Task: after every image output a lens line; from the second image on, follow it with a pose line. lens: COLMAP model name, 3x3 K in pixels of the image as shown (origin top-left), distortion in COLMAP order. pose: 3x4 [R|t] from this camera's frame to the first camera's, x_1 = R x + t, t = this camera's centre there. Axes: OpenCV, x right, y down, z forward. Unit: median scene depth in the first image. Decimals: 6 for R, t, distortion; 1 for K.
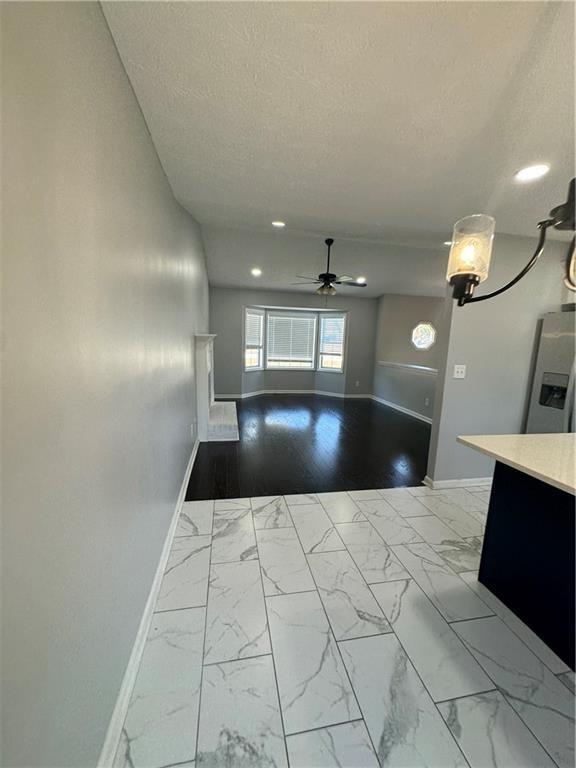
lens RADIAL K [[307.5, 0, 291.0], [0, 307.5, 387.8], [0, 0, 1]] dist [-0.003195, 0.000737]
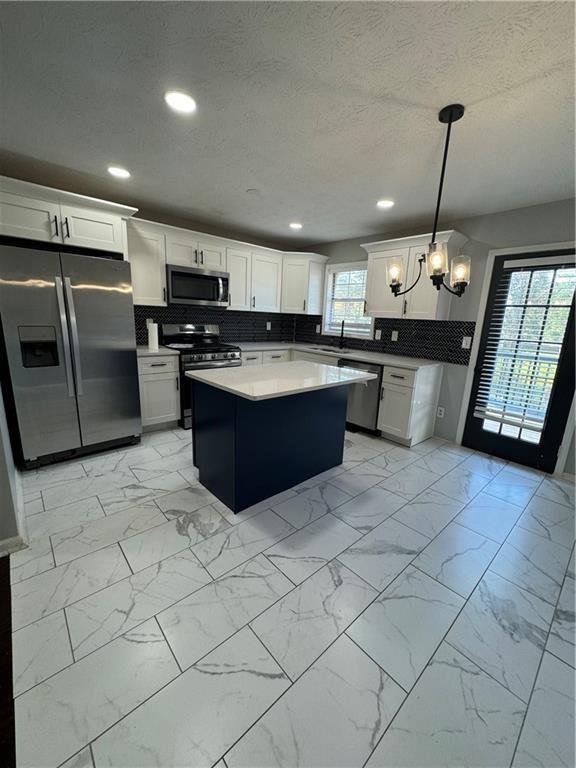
lens RADIAL K [[307.5, 0, 288.1], [0, 307.5, 384.9], [0, 0, 1]] dist [-0.003195, 0.000737]
pose [[-0.500864, -0.251799, 0.828090, -0.194325], [0.073884, 0.940817, 0.330764, -0.115087], [-0.862367, 0.226850, -0.452617, 0.786016]]
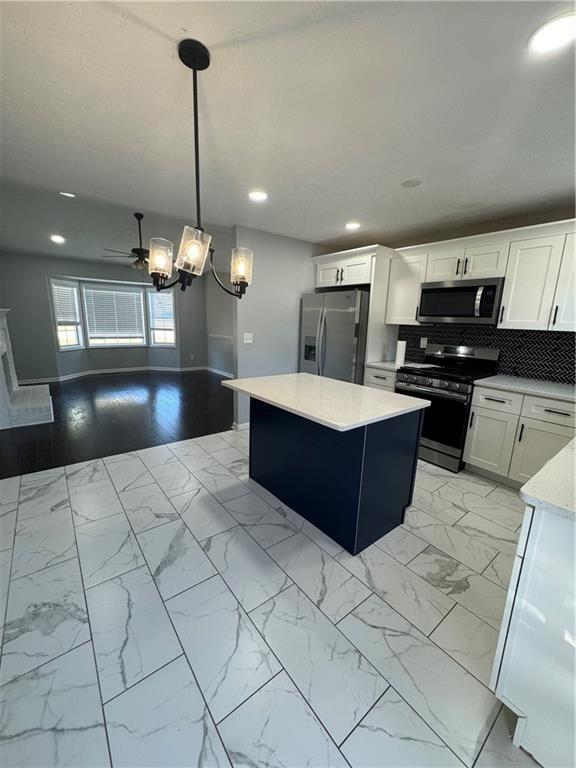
lens RADIAL K [[307.5, 0, 291.9], [0, 307.5, 385.4], [0, 0, 1]] dist [-0.003195, 0.000737]
pose [[0.891310, -0.106633, 0.440676, 0.117924], [0.075834, 0.993320, 0.086979, 0.046558], [-0.447007, -0.044107, 0.893442, -0.255239]]
